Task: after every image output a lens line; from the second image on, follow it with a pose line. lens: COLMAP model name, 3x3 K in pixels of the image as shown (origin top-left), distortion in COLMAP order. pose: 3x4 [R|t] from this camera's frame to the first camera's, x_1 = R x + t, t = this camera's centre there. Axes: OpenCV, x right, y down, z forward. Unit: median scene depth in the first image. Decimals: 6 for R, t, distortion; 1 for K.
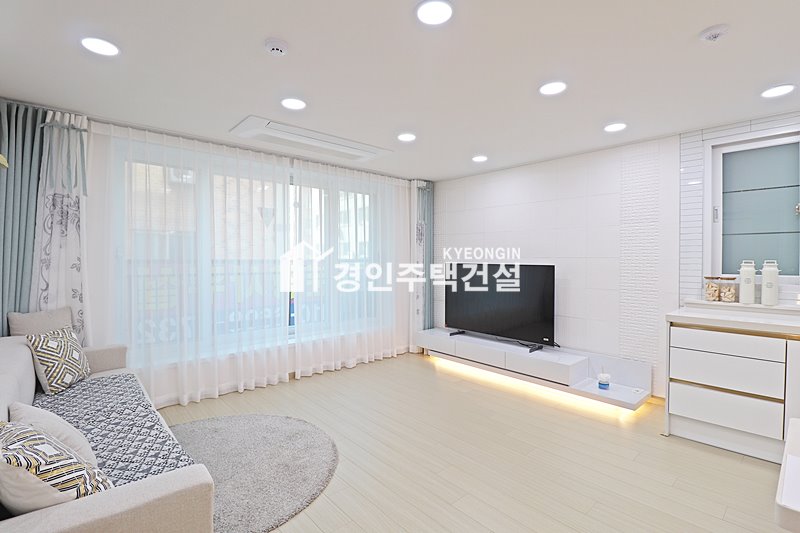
lens RADIAL K [[372.0, 0, 403.8], [0, 372.0, 263.8], [0, 0, 1]] dist [-0.004409, -0.011529]
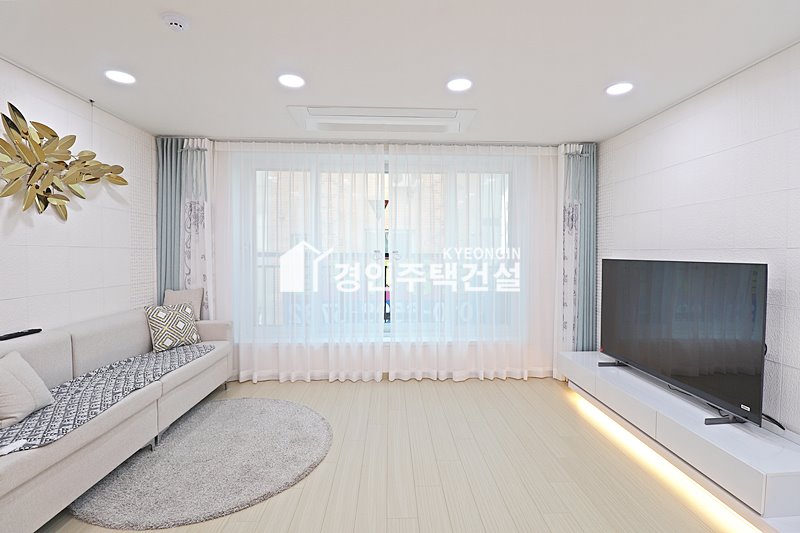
lens RADIAL K [[372.0, 0, 405.6], [0, 372.0, 264.9], [0, 0, 1]] dist [-0.004409, -0.011529]
pose [[0.771193, 0.022331, -0.636210, 0.336148], [-0.012517, 0.999723, 0.019918, 0.000151], [0.636479, -0.007397, 0.771259, 0.309620]]
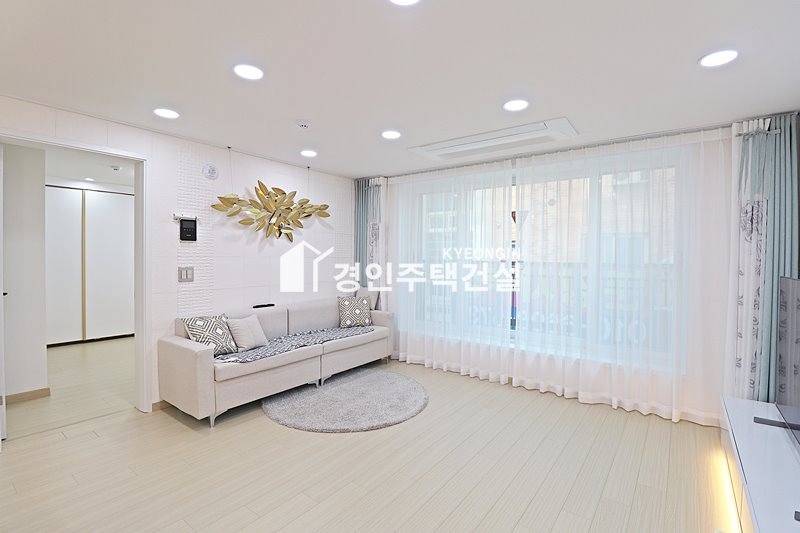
lens RADIAL K [[372.0, 0, 405.2], [0, 372.0, 264.8], [0, 0, 1]] dist [-0.004409, -0.011529]
pose [[0.198828, 0.022811, -0.979769, 0.606442], [-0.023544, 0.999552, 0.018494, -0.016808], [0.979752, 0.019390, 0.199276, 0.532360]]
